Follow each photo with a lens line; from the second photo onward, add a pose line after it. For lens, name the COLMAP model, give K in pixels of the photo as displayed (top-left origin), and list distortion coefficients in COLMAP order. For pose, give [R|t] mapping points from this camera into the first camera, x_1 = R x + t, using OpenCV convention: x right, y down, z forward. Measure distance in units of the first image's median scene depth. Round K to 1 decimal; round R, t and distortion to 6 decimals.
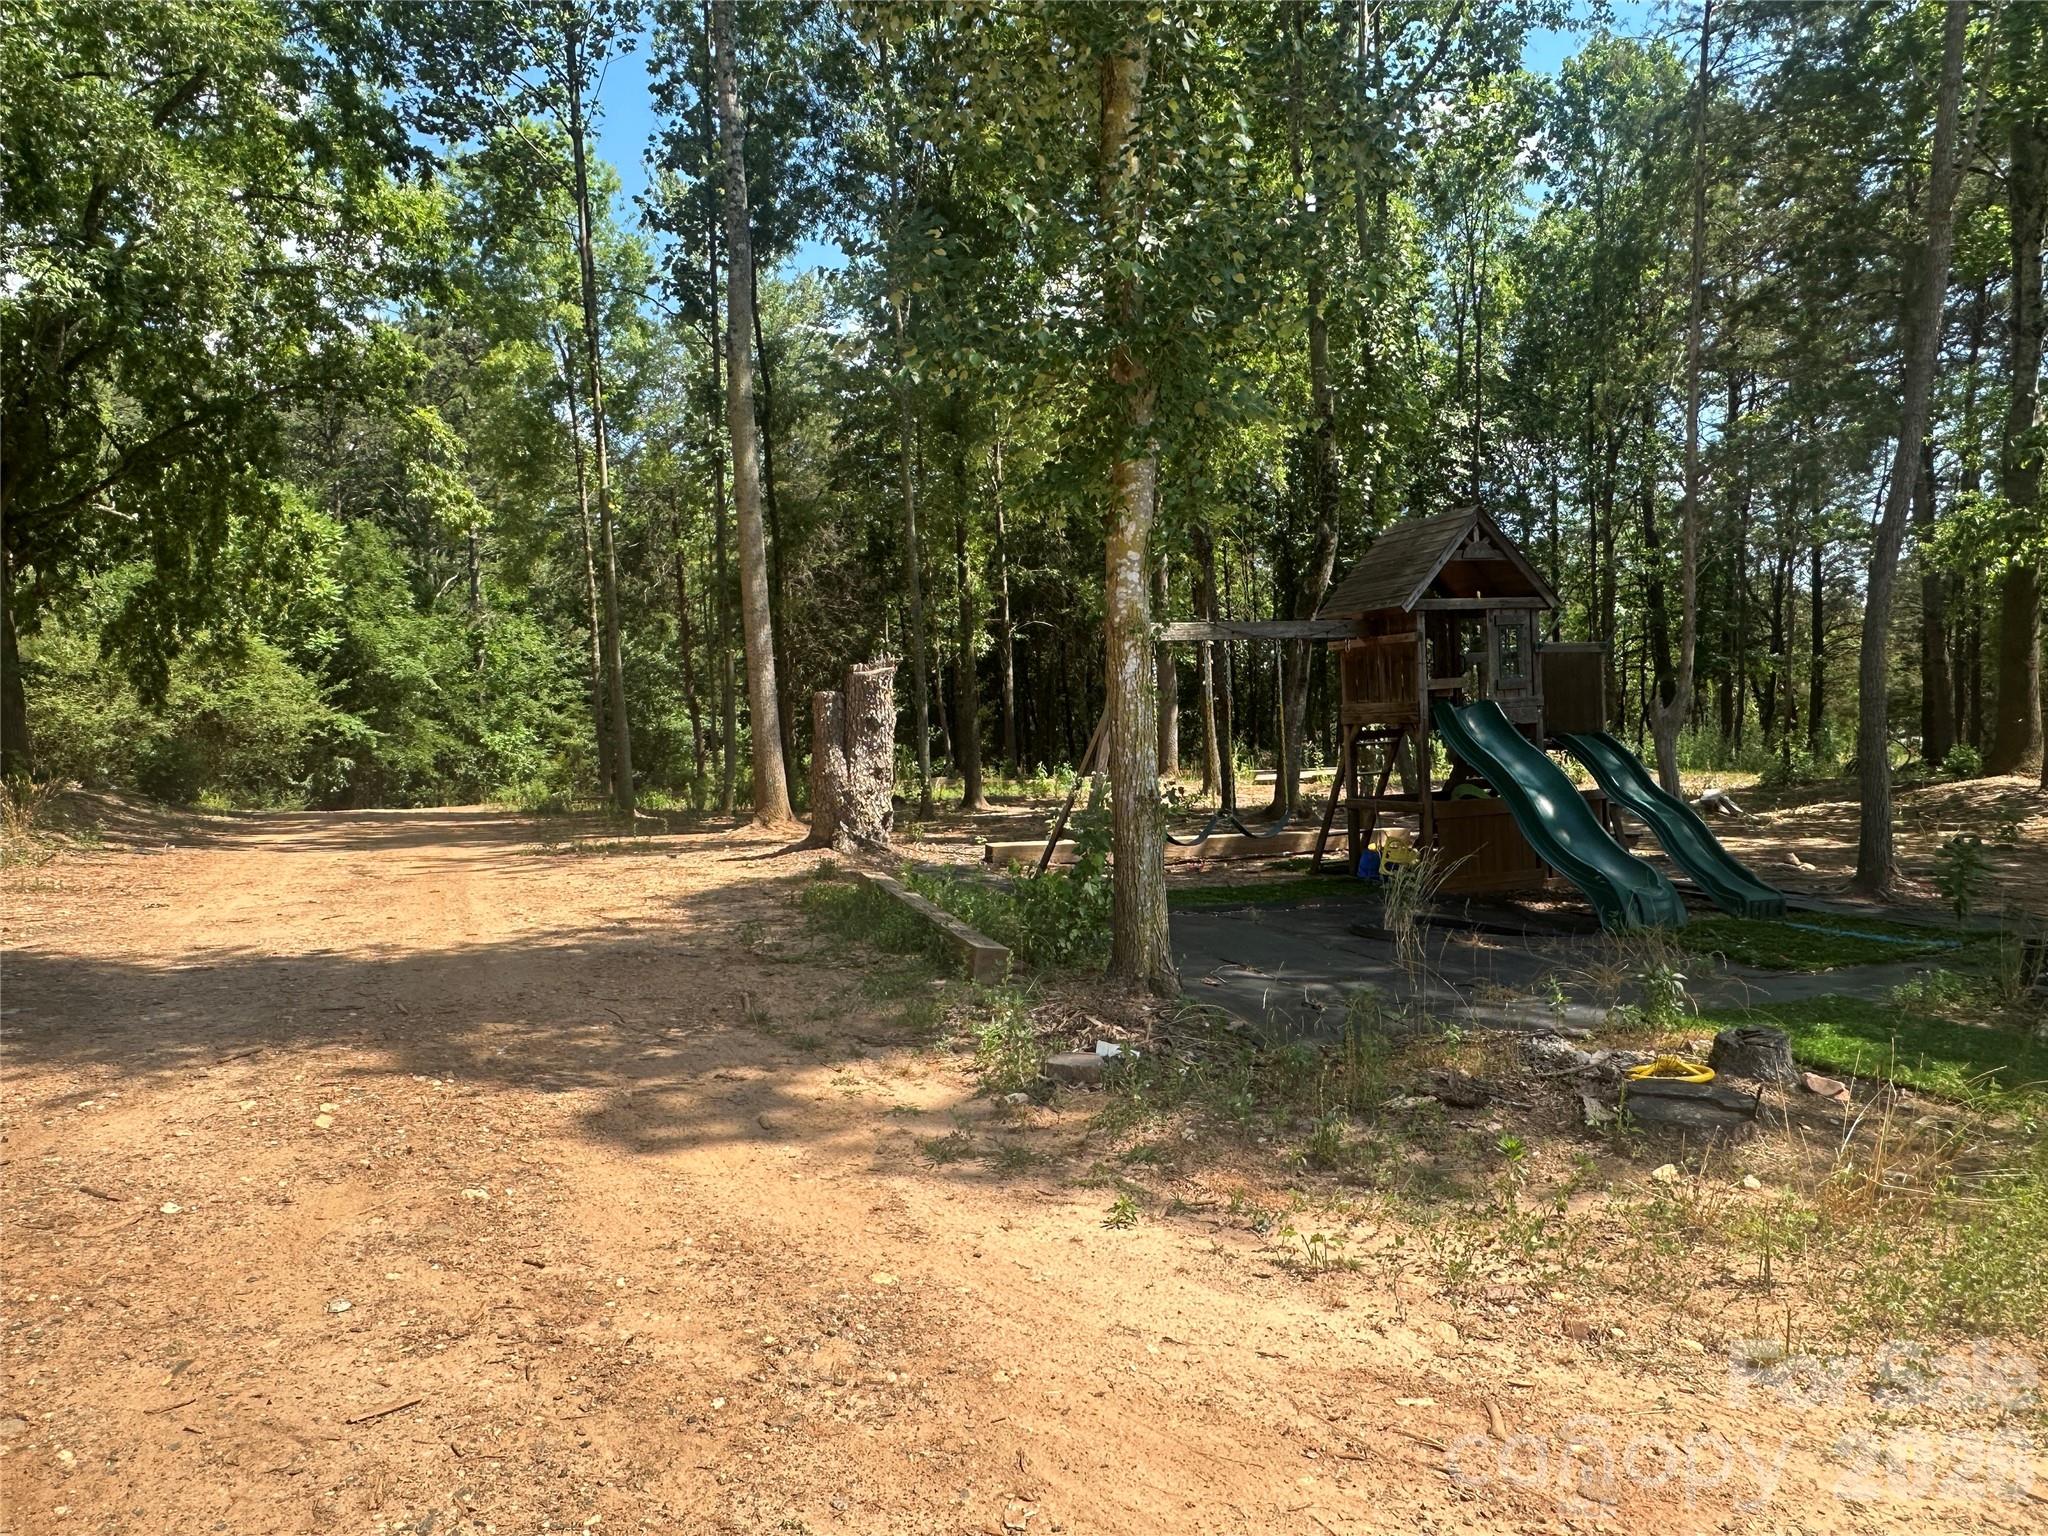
lens RADIAL K [[1371.8, 0, 1021.7], [0, 1371.8, 792.1], [0, 0, 1]] dist [-0.020289, -0.001915]
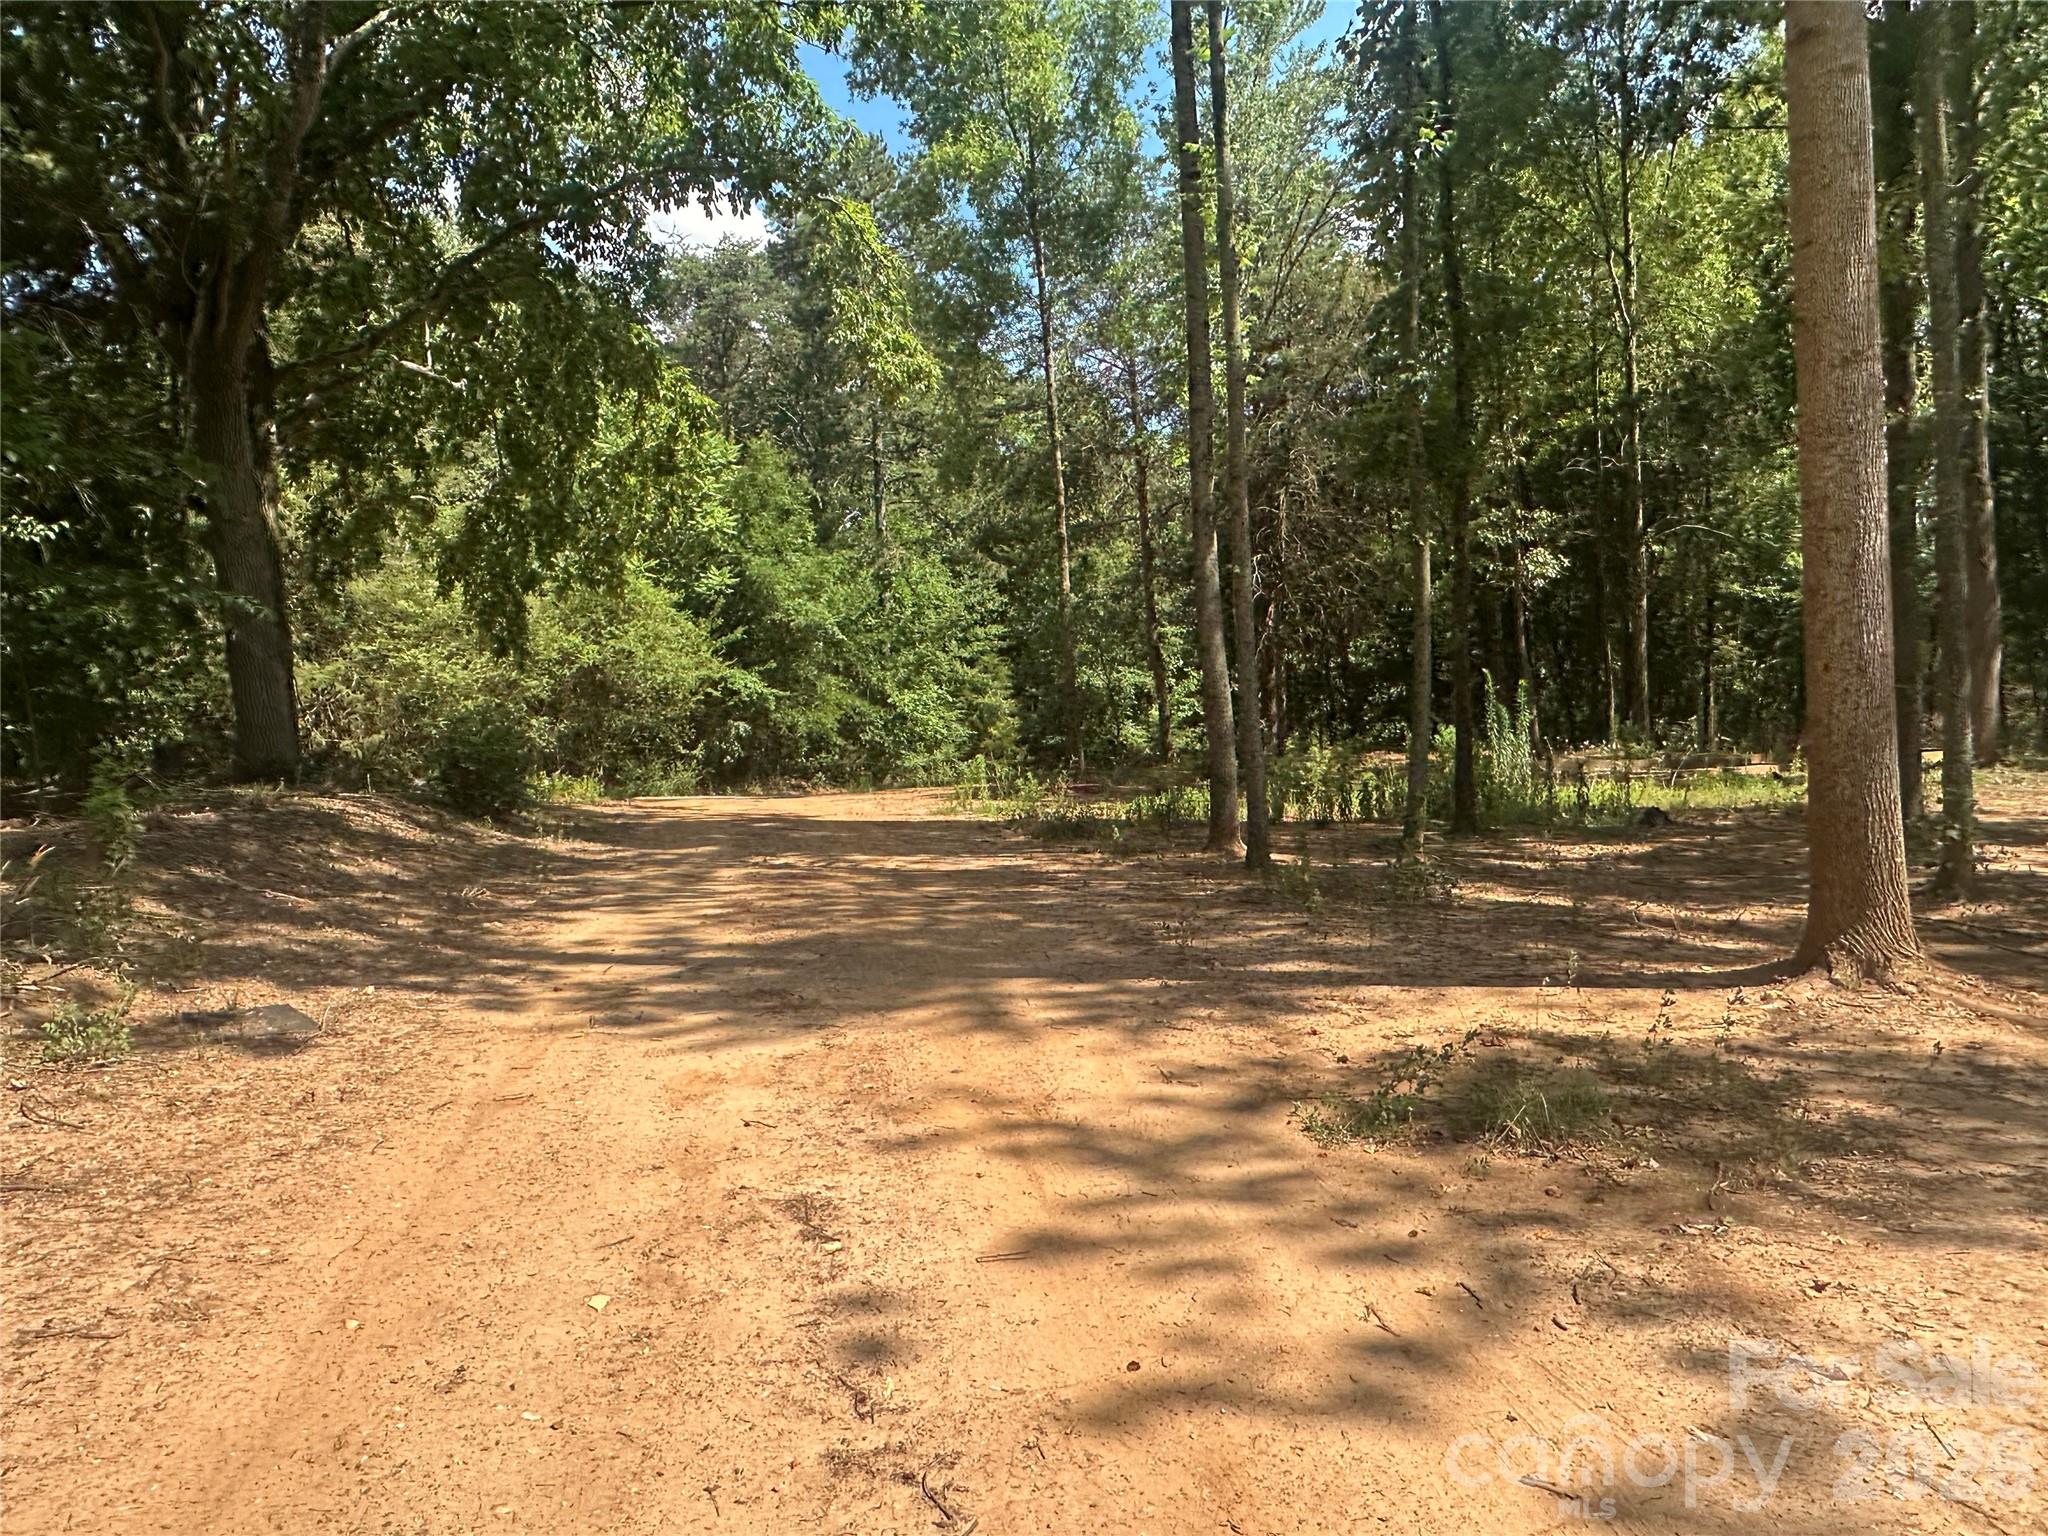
lens RADIAL K [[1371.8, 0, 1021.7], [0, 1371.8, 792.1], [0, 0, 1]] dist [-0.020289, -0.001915]
pose [[0.967988, 0.011953, -0.250713, -0.115919], [-0.004195, 0.999496, 0.031458, -0.009070], [0.250963, -0.029399, 0.967550, 0.225947]]
